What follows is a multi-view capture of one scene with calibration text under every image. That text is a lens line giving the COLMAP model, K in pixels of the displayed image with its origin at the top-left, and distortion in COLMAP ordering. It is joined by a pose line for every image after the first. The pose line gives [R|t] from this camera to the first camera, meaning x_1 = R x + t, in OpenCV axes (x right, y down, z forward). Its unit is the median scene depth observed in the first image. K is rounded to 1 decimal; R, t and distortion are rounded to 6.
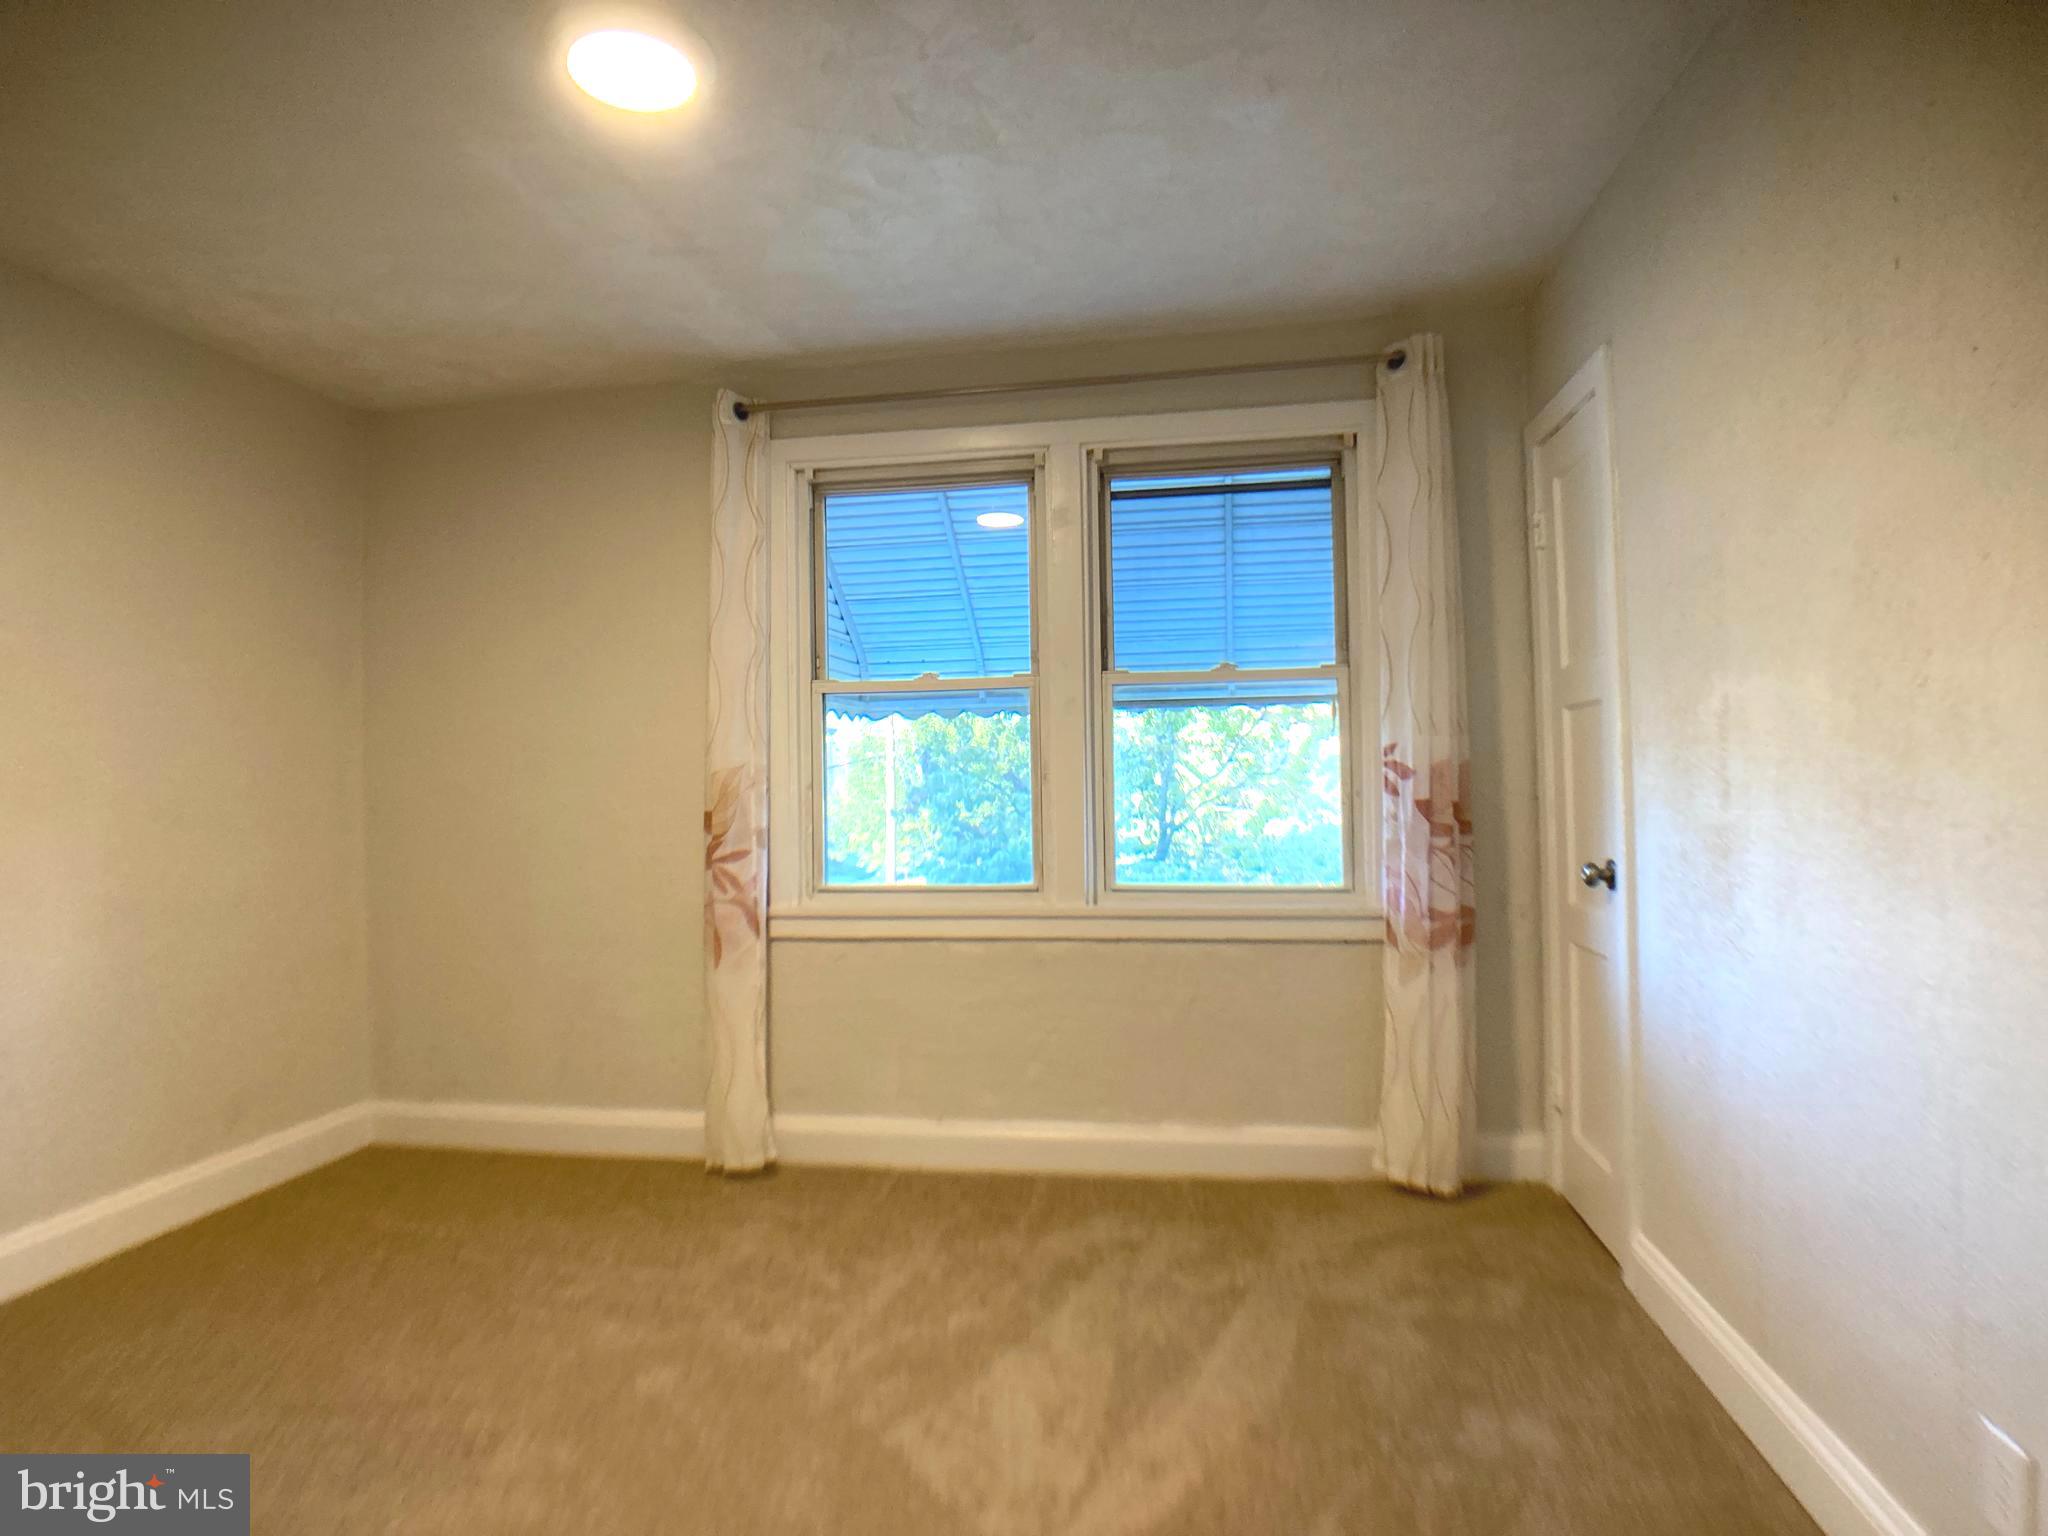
lens RADIAL K [[1142.6, 0, 1065.0], [0, 1142.6, 756.2], [0, 0, 1]] dist [-0.044335, 0.011545]
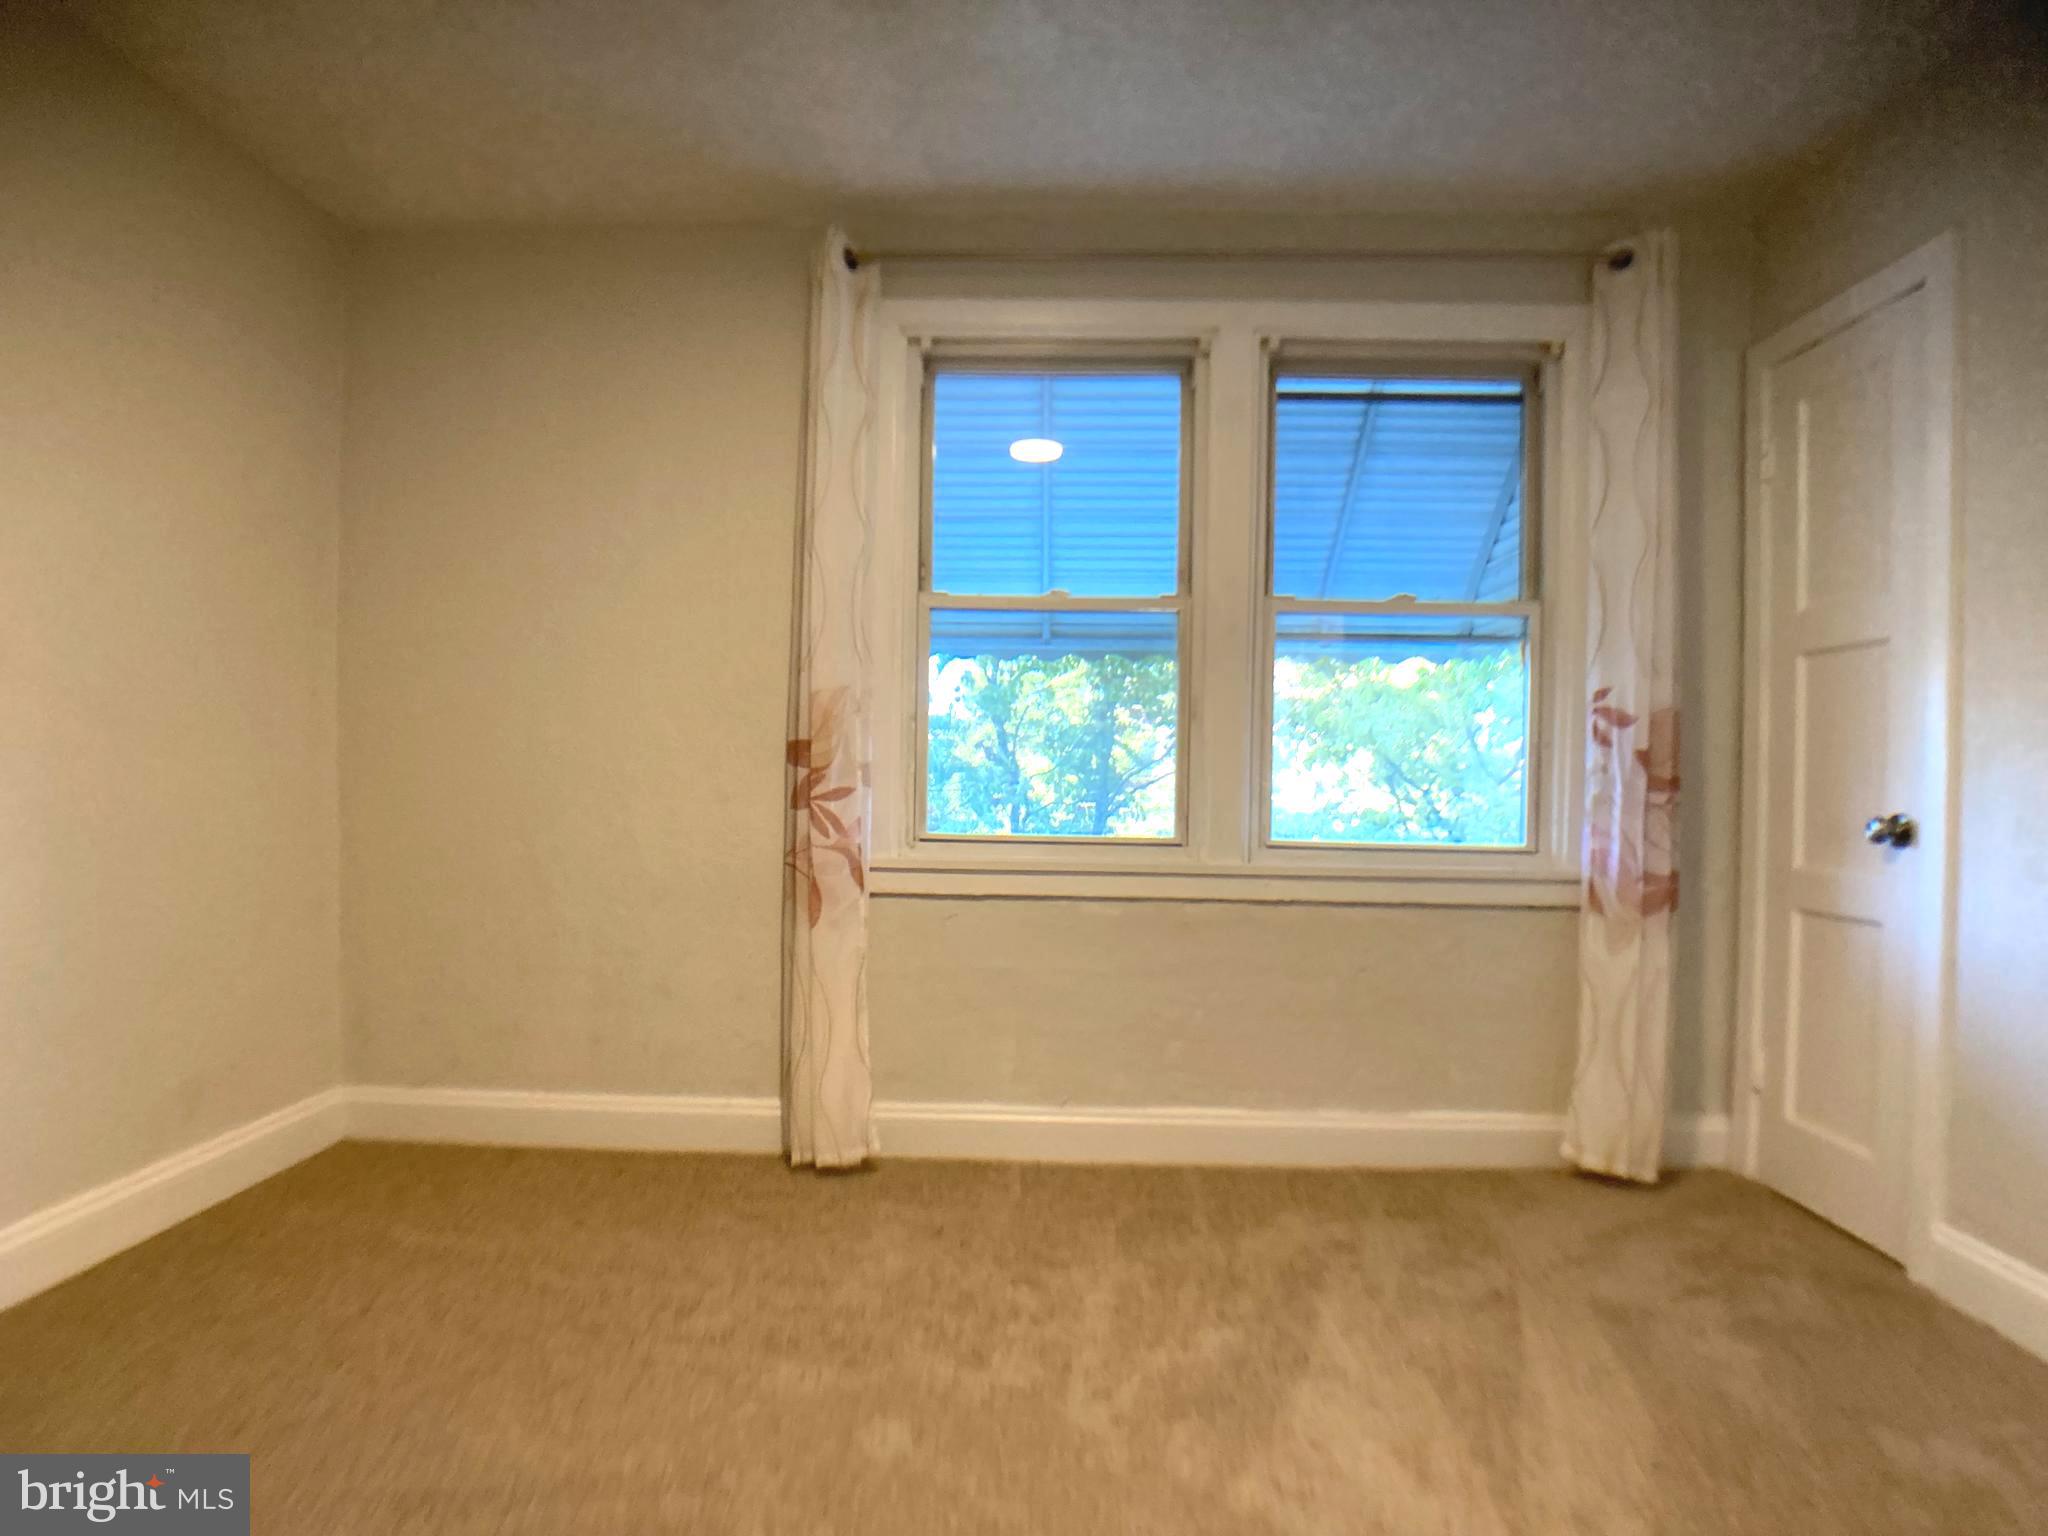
lens RADIAL K [[1142.6, 0, 1045.5], [0, 1142.6, 795.8], [0, 0, 1]] dist [-0.044335, 0.011545]
pose [[0.992241, 0.030404, 0.120551, -0.257092], [-0.035004, 0.998731, 0.036223, 0.057555], [-0.119297, -0.040162, 0.992046, 0.165425]]
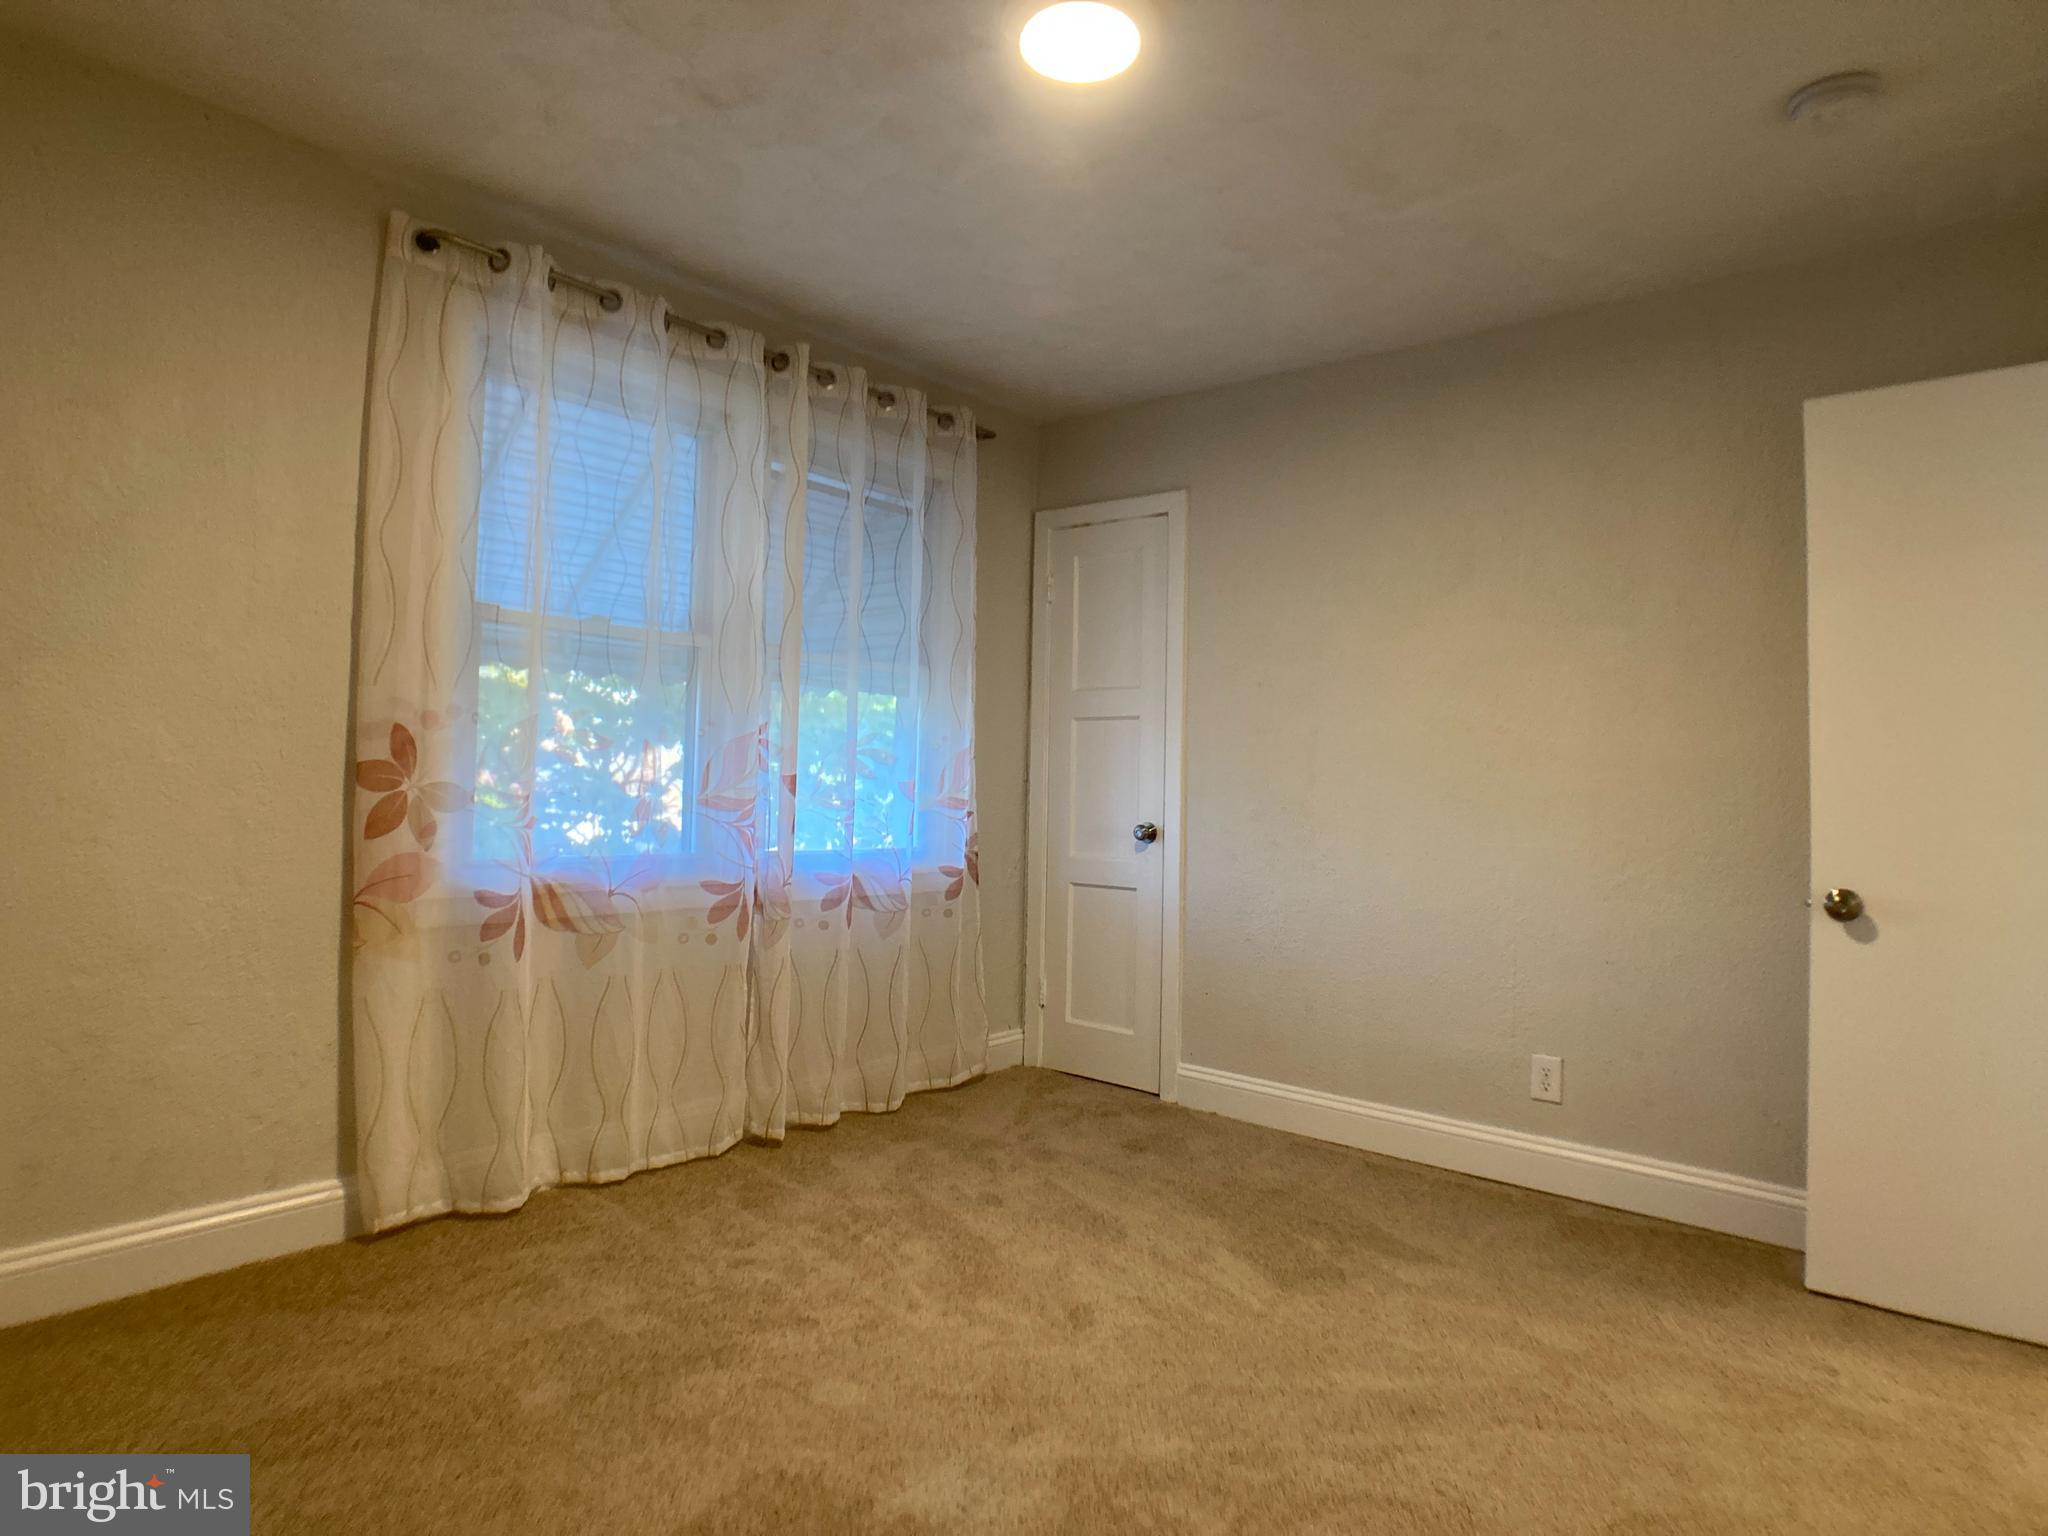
lens RADIAL K [[1142.6, 0, 1010.8], [0, 1142.6, 755.4], [0, 0, 1]] dist [-0.044335, 0.011545]
pose [[0.529585, 0.054494, 0.846504, -0.775188], [-0.055528, 0.998021, -0.029509, 0.047584], [-0.846437, -0.031377, 0.531563, 0.293792]]
